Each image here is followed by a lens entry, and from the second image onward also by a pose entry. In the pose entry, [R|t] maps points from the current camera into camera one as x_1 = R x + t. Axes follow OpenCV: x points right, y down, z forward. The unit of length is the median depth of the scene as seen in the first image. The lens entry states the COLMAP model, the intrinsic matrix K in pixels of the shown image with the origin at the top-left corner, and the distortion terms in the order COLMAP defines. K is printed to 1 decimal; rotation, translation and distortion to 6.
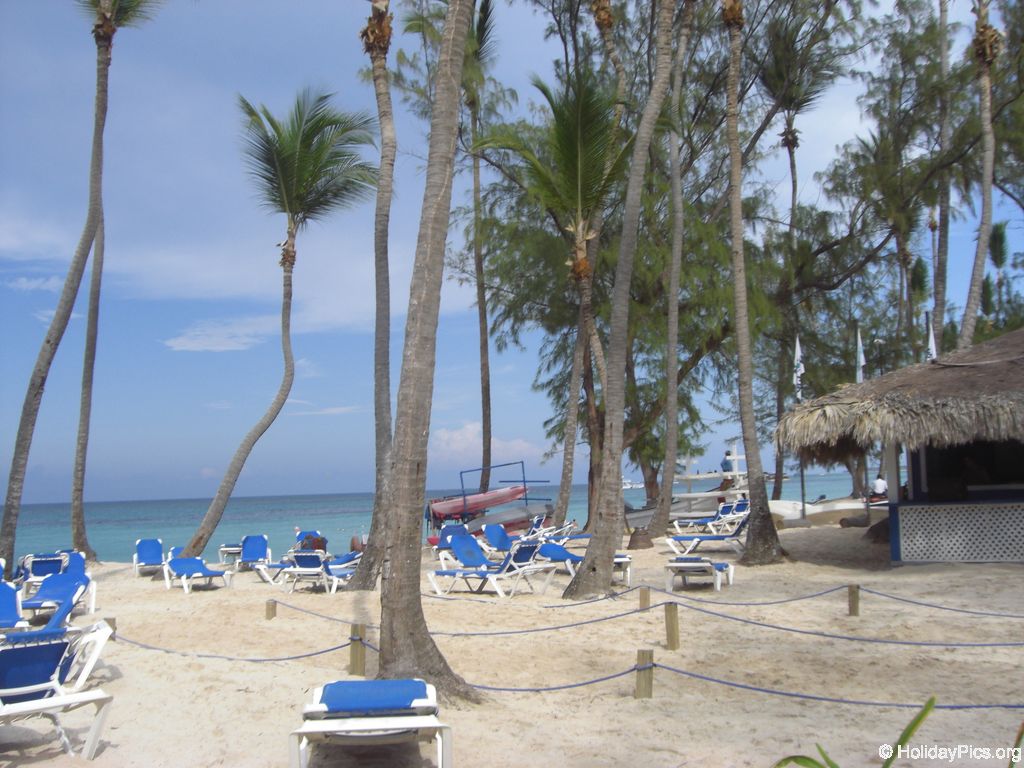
lens RADIAL K [[1115.0, 0, 508.6], [0, 1115.0, 403.4], [0, 0, 1]] dist [-0.268401, 0.335810]
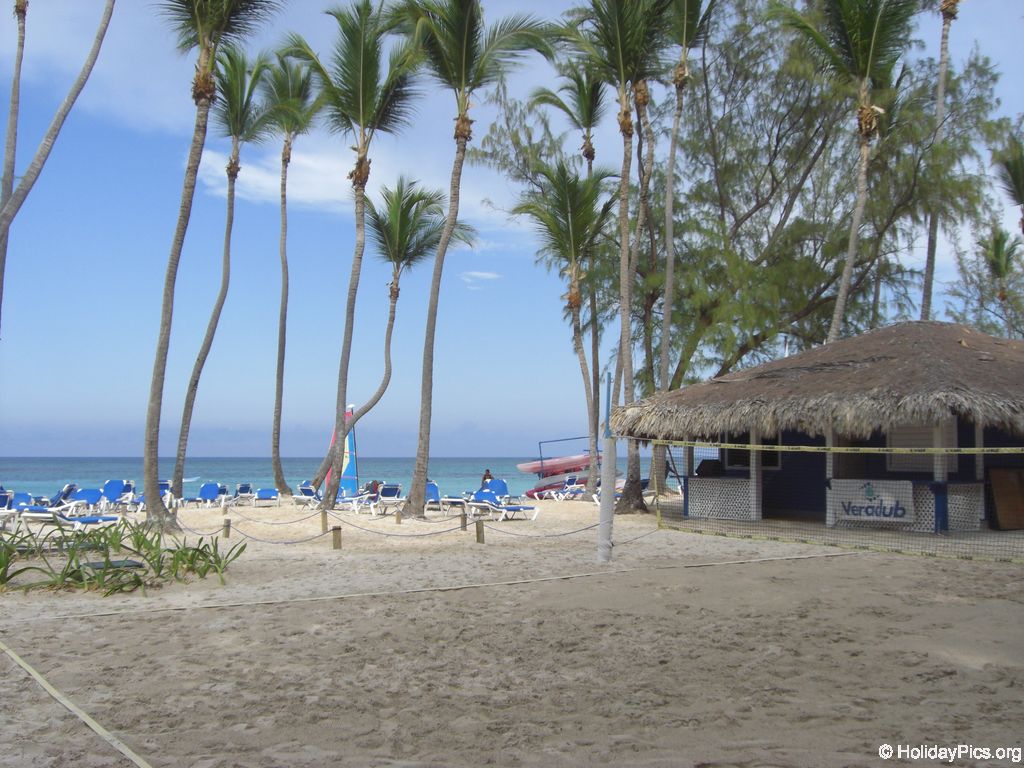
lens RADIAL K [[1115.0, 0, 508.6], [0, 1115.0, 403.4], [0, 0, 1]] dist [-0.268401, 0.335810]
pose [[0.930046, 0.023586, -0.366686, 0.315188], [-0.011241, 0.999297, 0.035765, -0.025992], [0.367272, -0.029141, 0.929657, -0.207637]]
